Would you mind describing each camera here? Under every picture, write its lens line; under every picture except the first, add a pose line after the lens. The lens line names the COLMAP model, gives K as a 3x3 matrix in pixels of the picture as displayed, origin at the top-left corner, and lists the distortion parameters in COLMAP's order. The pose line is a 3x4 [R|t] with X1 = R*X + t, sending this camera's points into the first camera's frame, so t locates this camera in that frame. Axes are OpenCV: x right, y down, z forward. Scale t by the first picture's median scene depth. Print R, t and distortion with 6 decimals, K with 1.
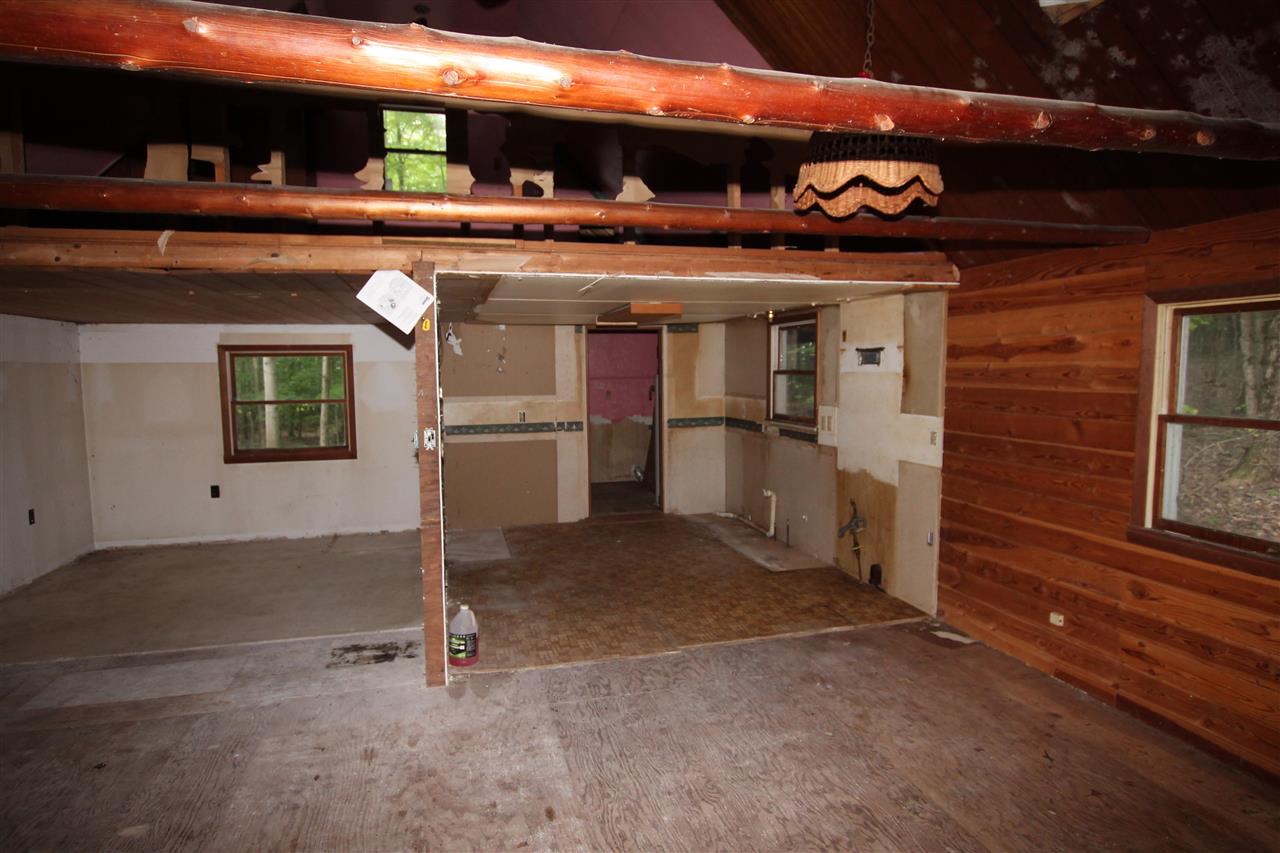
lens RADIAL K [[721.9, 0, 640.7], [0, 721.9, 426.9], [0, 0, 1]] dist [-0.016474, 0.000816]
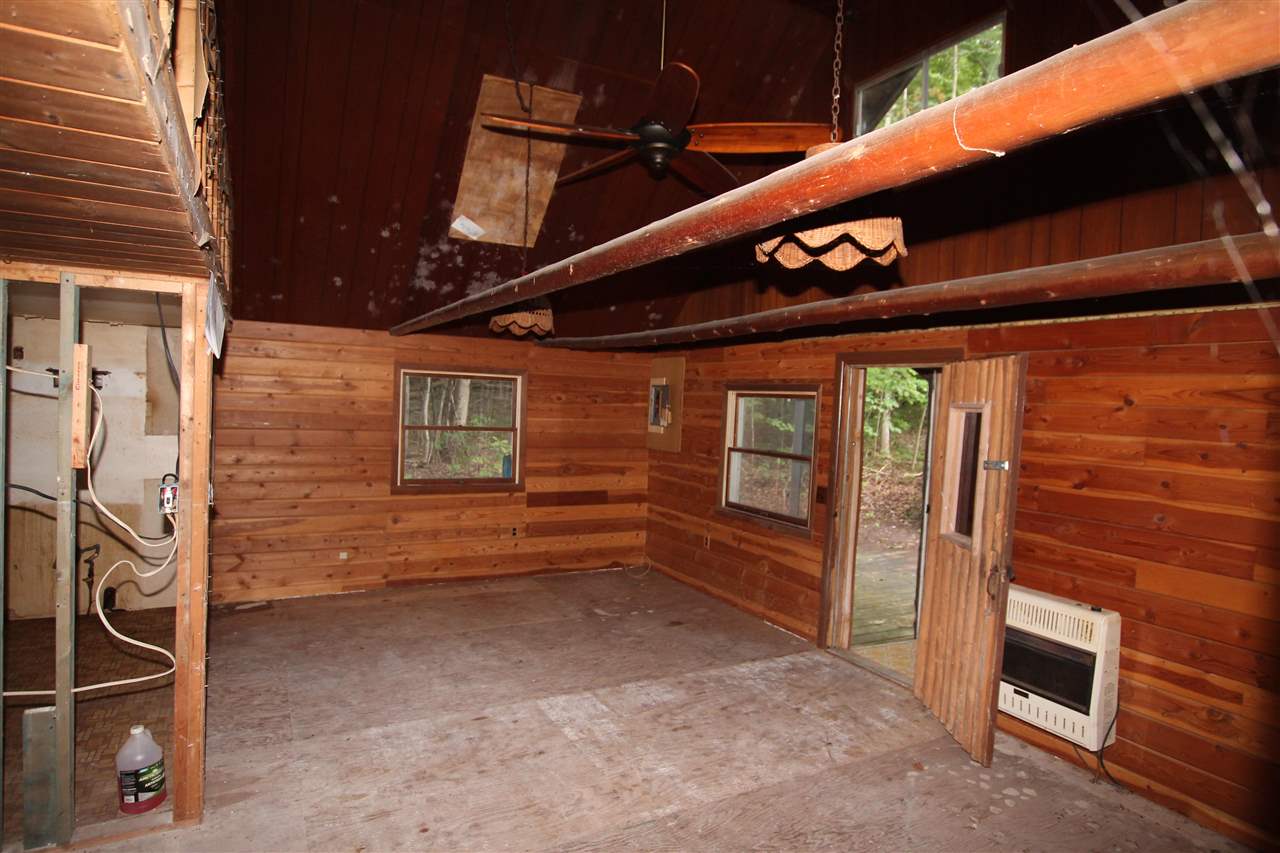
lens RADIAL K [[721.9, 0, 636.9], [0, 721.9, 432.2], [0, 0, 1]] dist [-0.016474, 0.000816]
pose [[-0.236382, -0.047065, 0.970520, -1.160642], [0.039889, 0.997514, 0.058090, -0.077679], [-0.970841, 0.052445, -0.233917, 0.739255]]
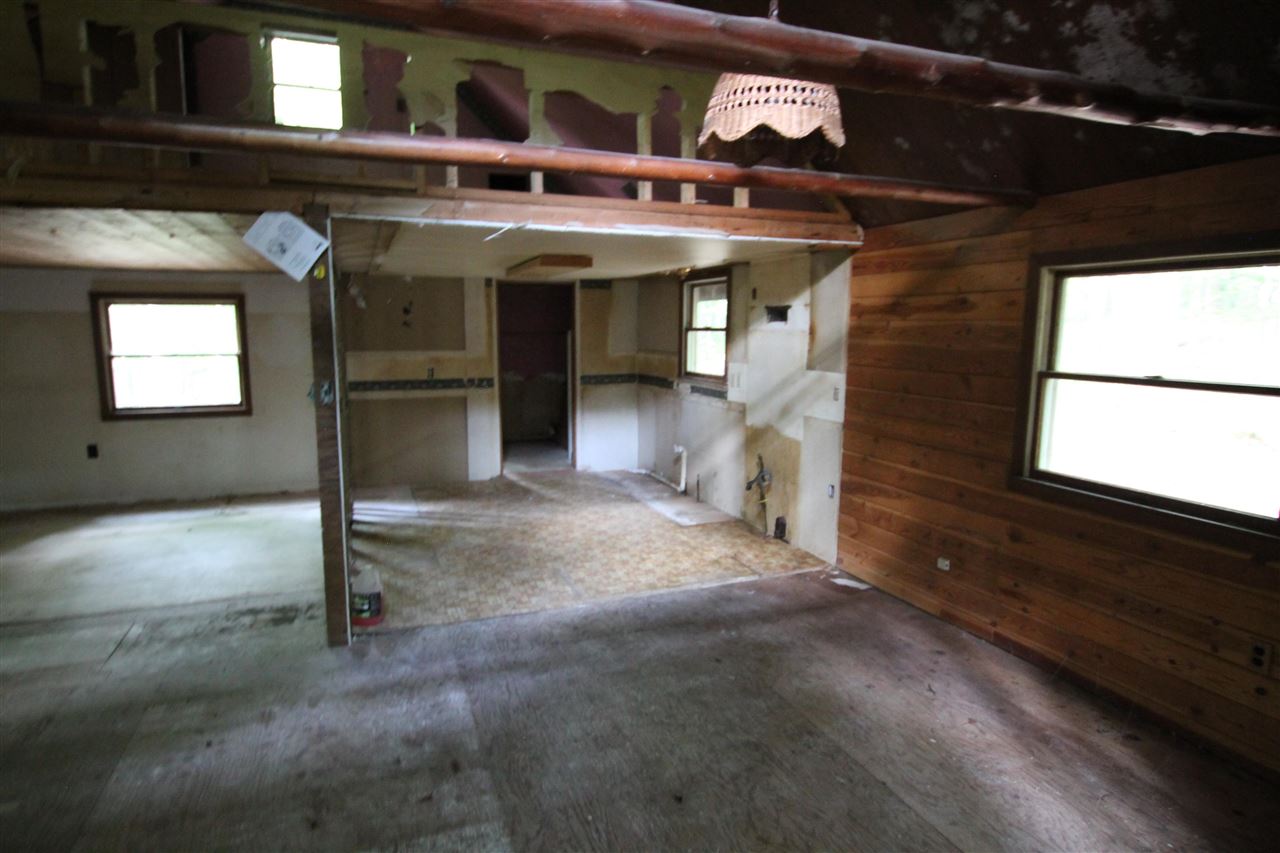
lens RADIAL K [[721.9, 0, 641.1], [0, 721.9, 427.5], [0, 0, 1]] dist [-0.016474, 0.000816]
pose [[0.993339, -0.002447, 0.115206, 0.012023], [-0.004157, 0.998363, 0.057045, 0.006794], [-0.115157, -0.057144, 0.991702, 0.004368]]
